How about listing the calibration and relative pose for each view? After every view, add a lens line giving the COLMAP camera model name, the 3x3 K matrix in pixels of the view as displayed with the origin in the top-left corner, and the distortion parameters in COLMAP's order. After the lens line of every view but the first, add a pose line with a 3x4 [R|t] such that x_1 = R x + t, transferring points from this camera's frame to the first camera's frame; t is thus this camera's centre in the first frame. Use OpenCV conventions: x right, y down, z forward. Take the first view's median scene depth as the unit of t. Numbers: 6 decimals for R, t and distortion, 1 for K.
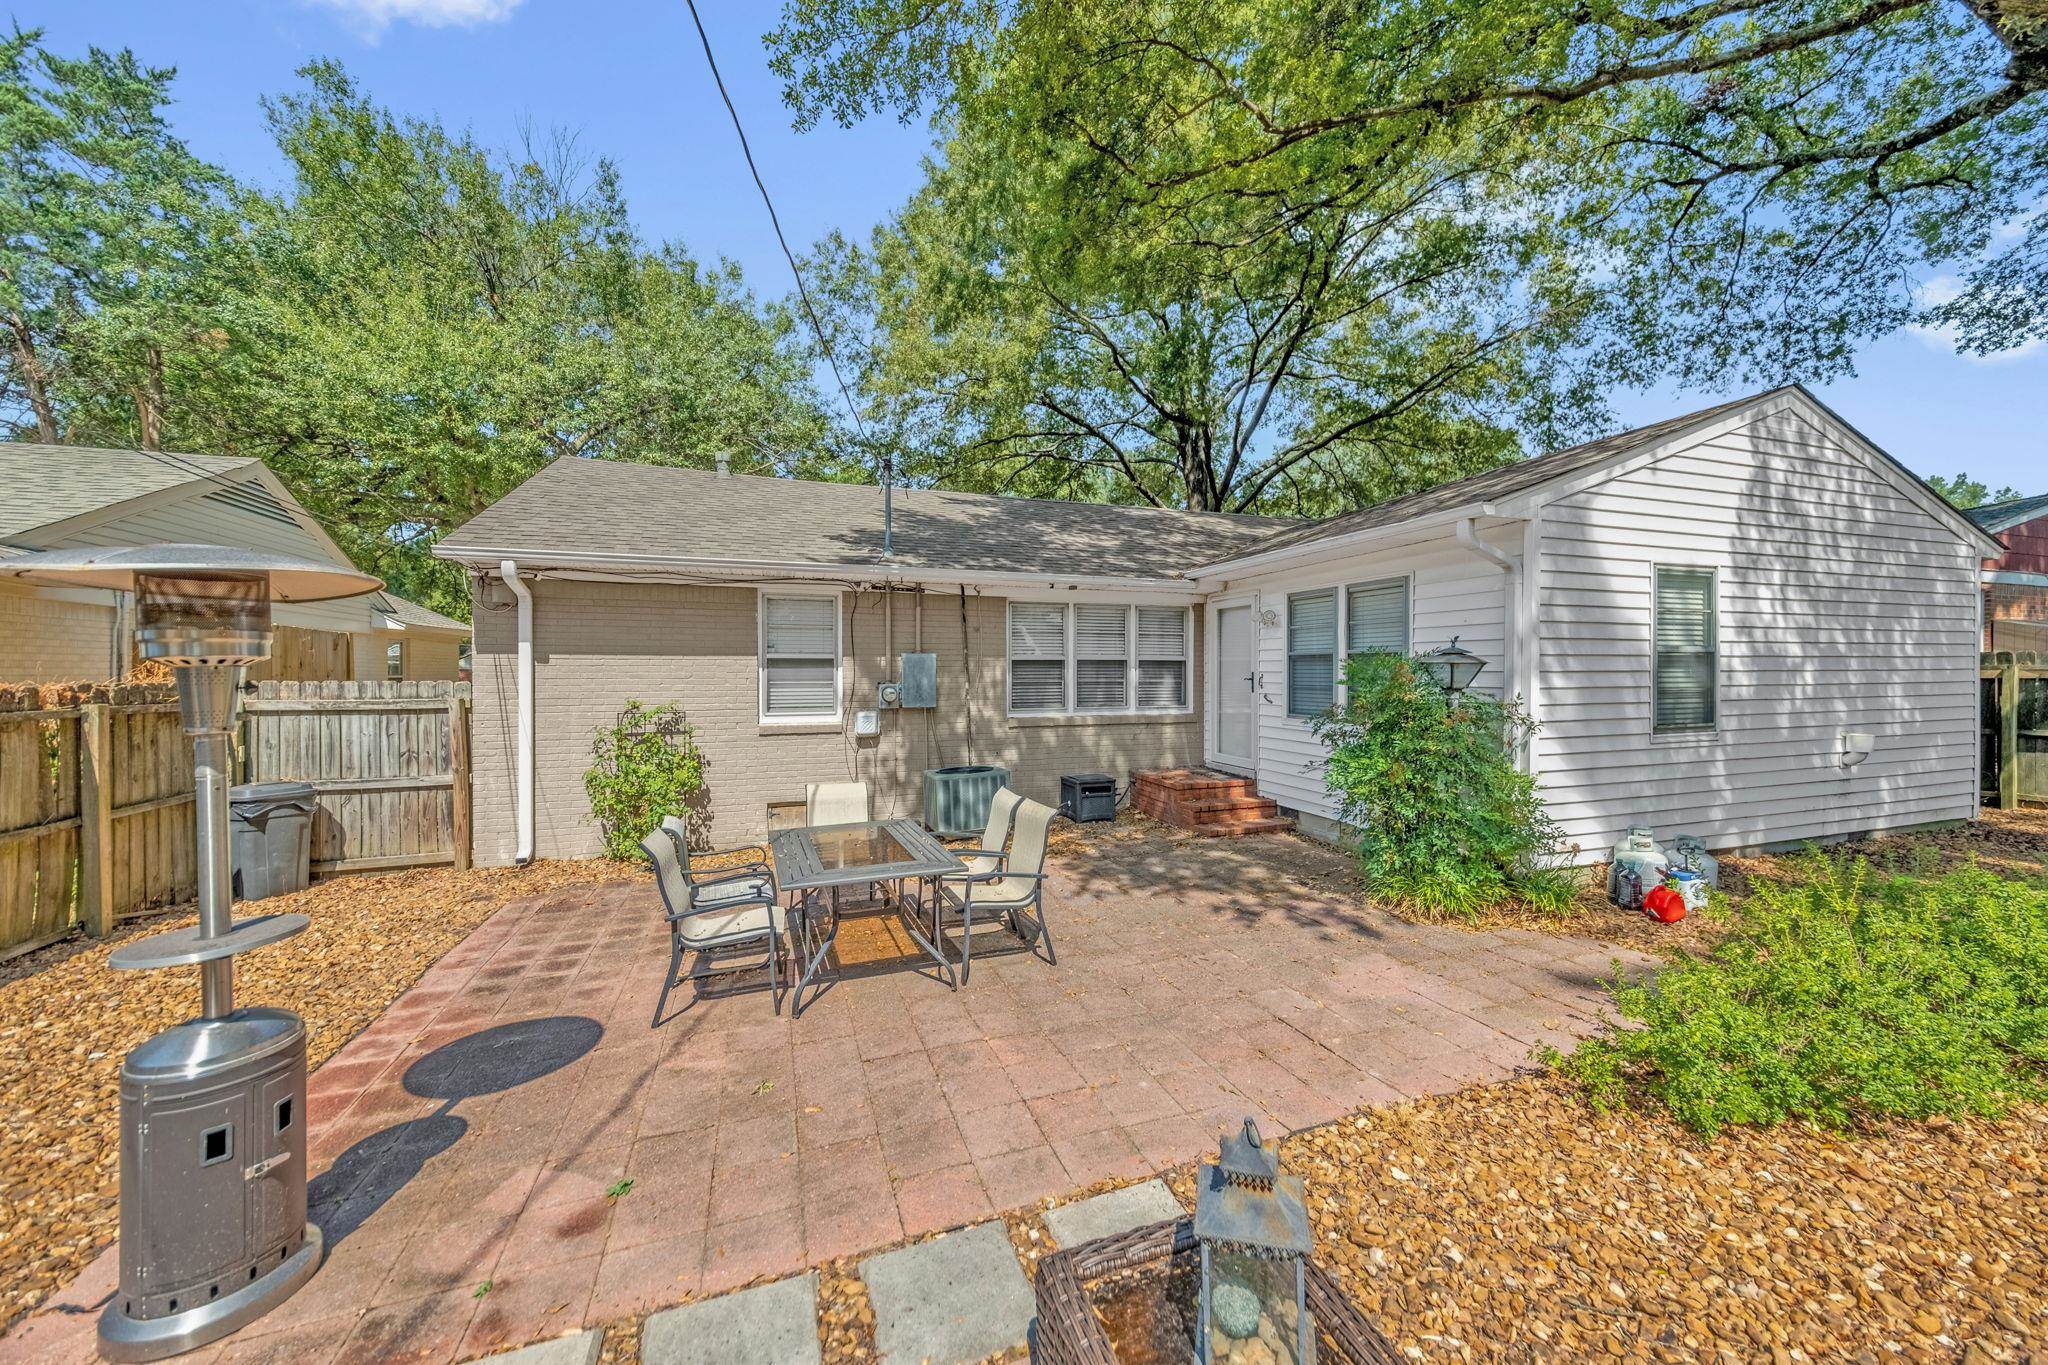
lens RADIAL K [[765.4, 0, 1028.8], [0, 765.4, 685.5], [0, 0, 1]] dist [0.013786, -0.000596]
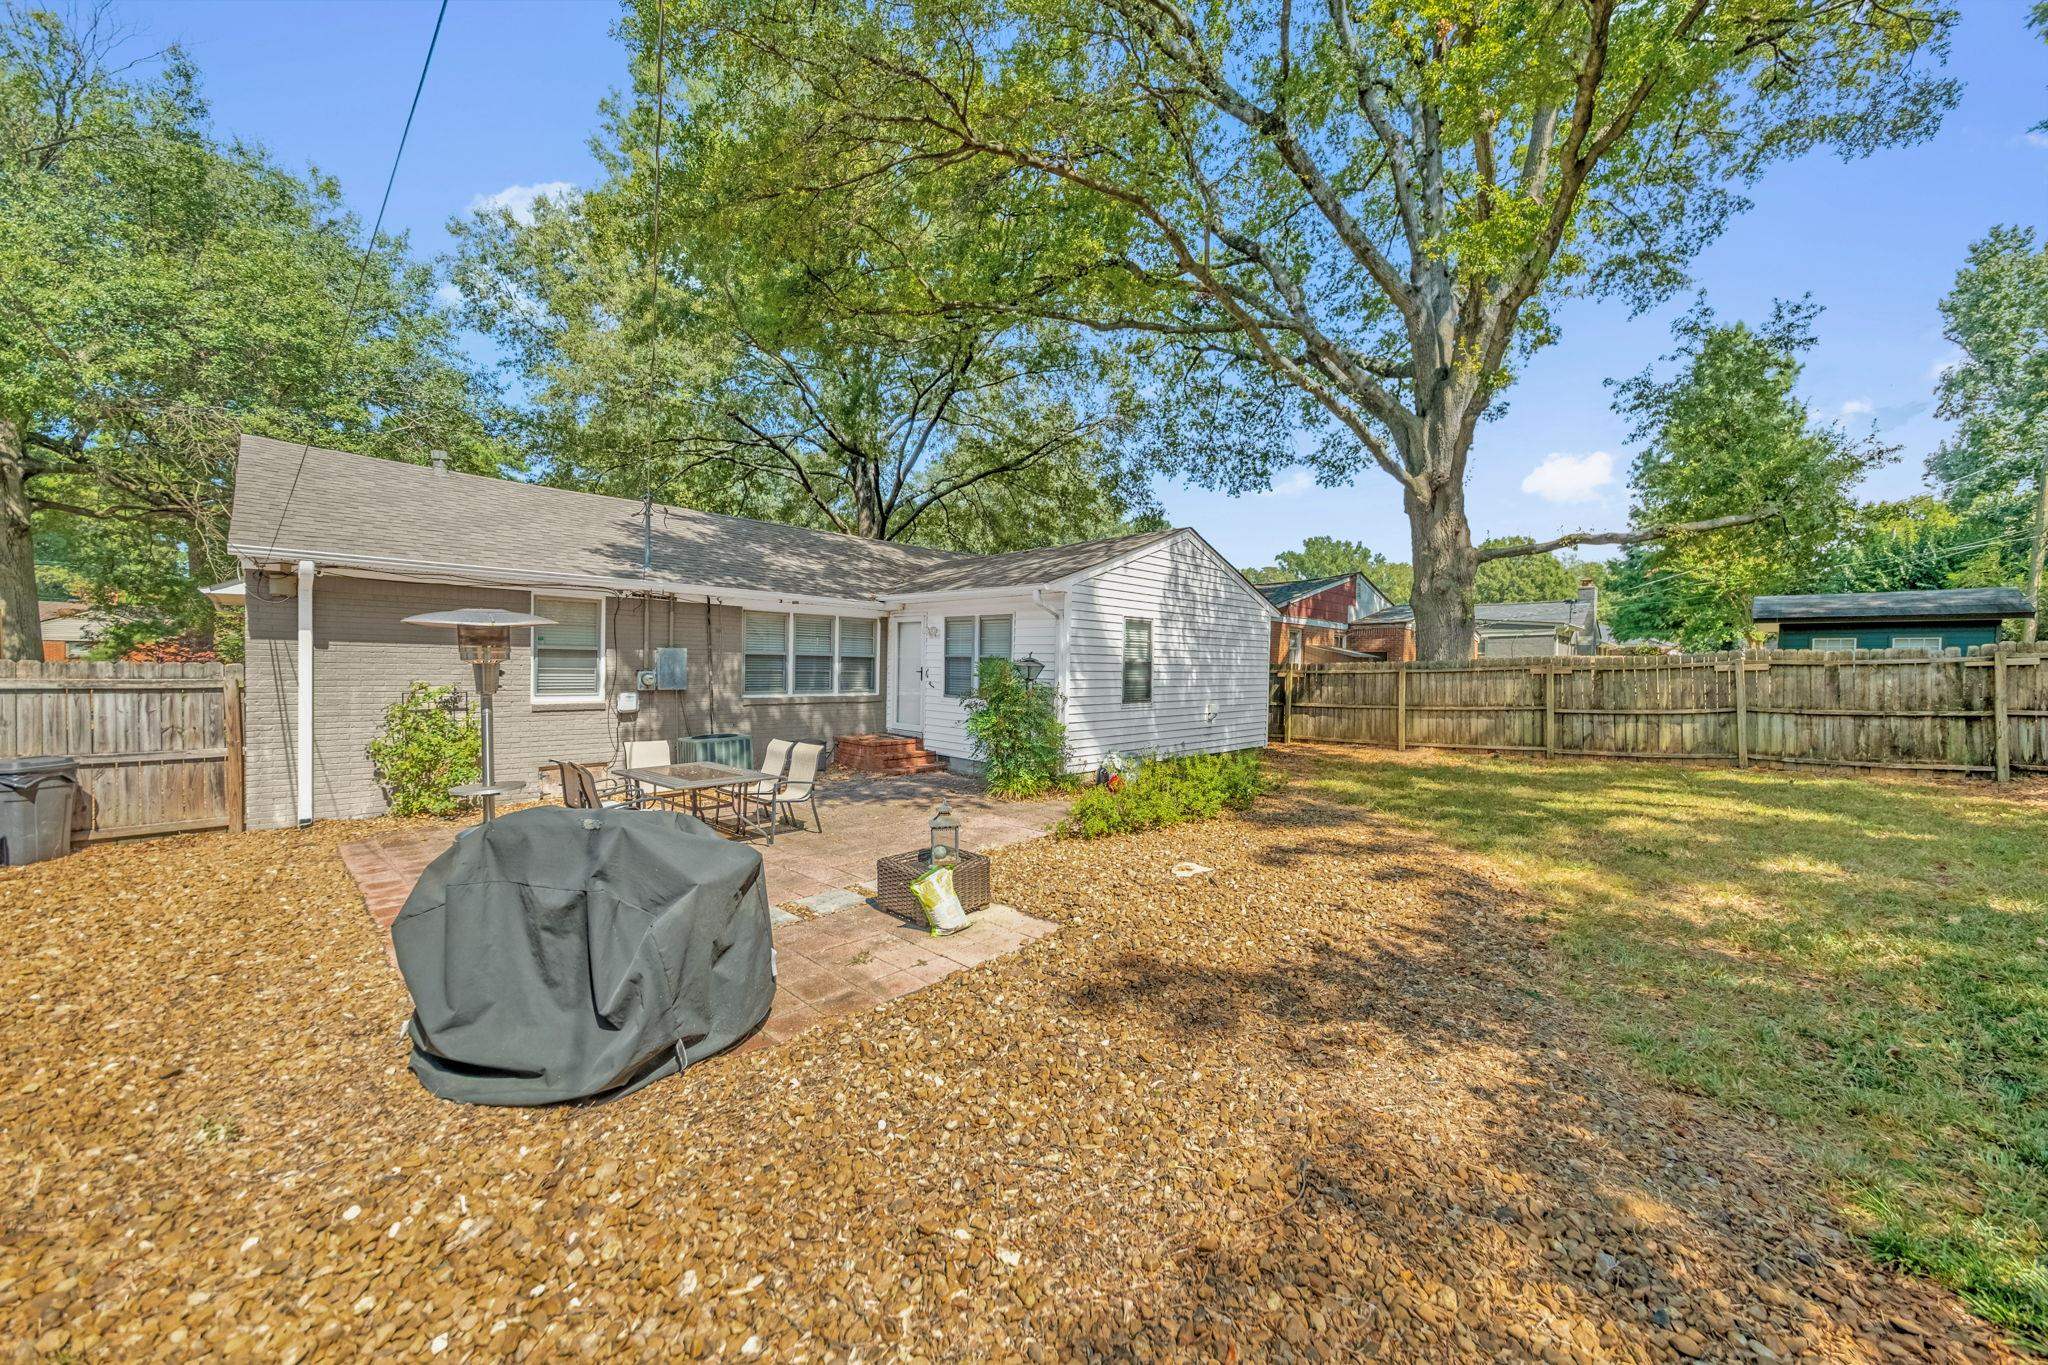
lens RADIAL K [[765.4, 0, 1030.6], [0, 765.4, 674.4], [0, 0, 1]] dist [0.013786, -0.000596]
pose [[0.899583, 0.013308, 0.436547, -0.164639], [-0.013456, 0.999906, -0.002754, -0.001782], [-0.436542, -0.003397, 0.899677, -0.427577]]
